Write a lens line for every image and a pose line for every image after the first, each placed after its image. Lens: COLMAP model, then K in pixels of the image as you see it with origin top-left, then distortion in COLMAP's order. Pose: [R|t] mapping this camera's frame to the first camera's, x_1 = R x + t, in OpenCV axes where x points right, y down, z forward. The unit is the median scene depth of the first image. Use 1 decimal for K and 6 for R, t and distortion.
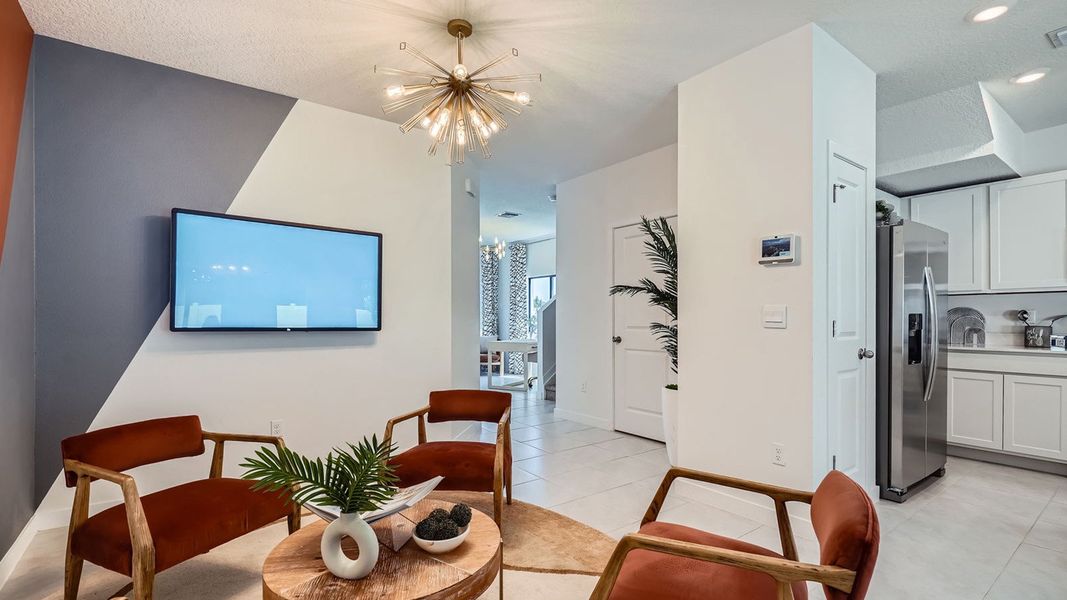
lens RADIAL K [[487.7, 0, 534.6], [0, 487.7, 317.0], [0, 0, 1]] dist [-0.002584, -0.000399]
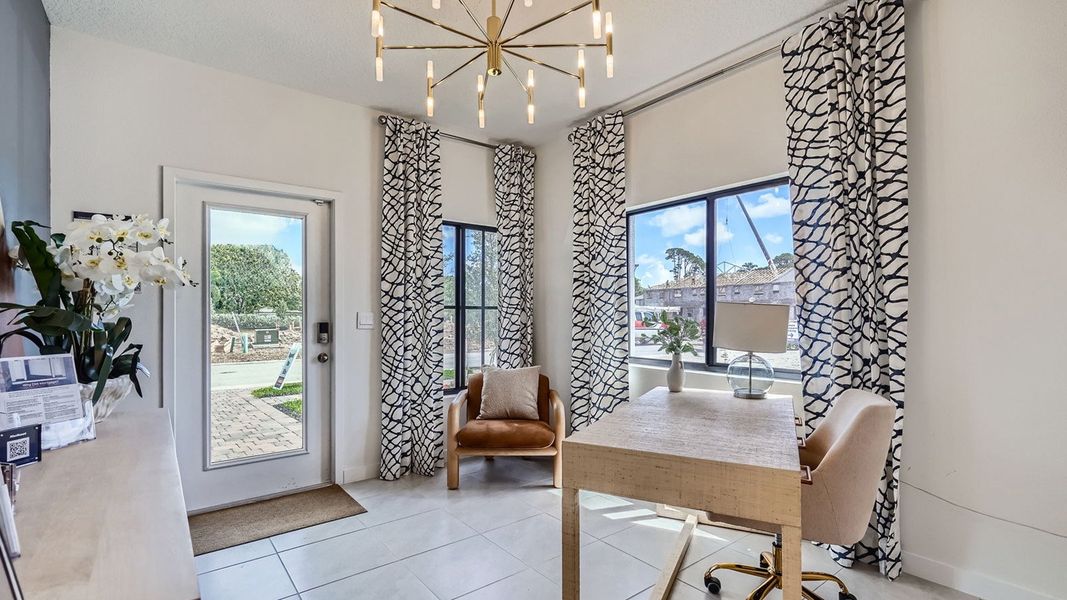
lens RADIAL K [[487.7, 0, 534.6], [0, 487.7, 317.0], [0, 0, 1]] dist [-0.002584, -0.000399]
pose [[0.999643, -0.002994, 0.026543, -0.090827], [0.002956, 0.999995, 0.001478, -0.001134], [-0.026548, -0.001399, 0.999647, 0.625558]]
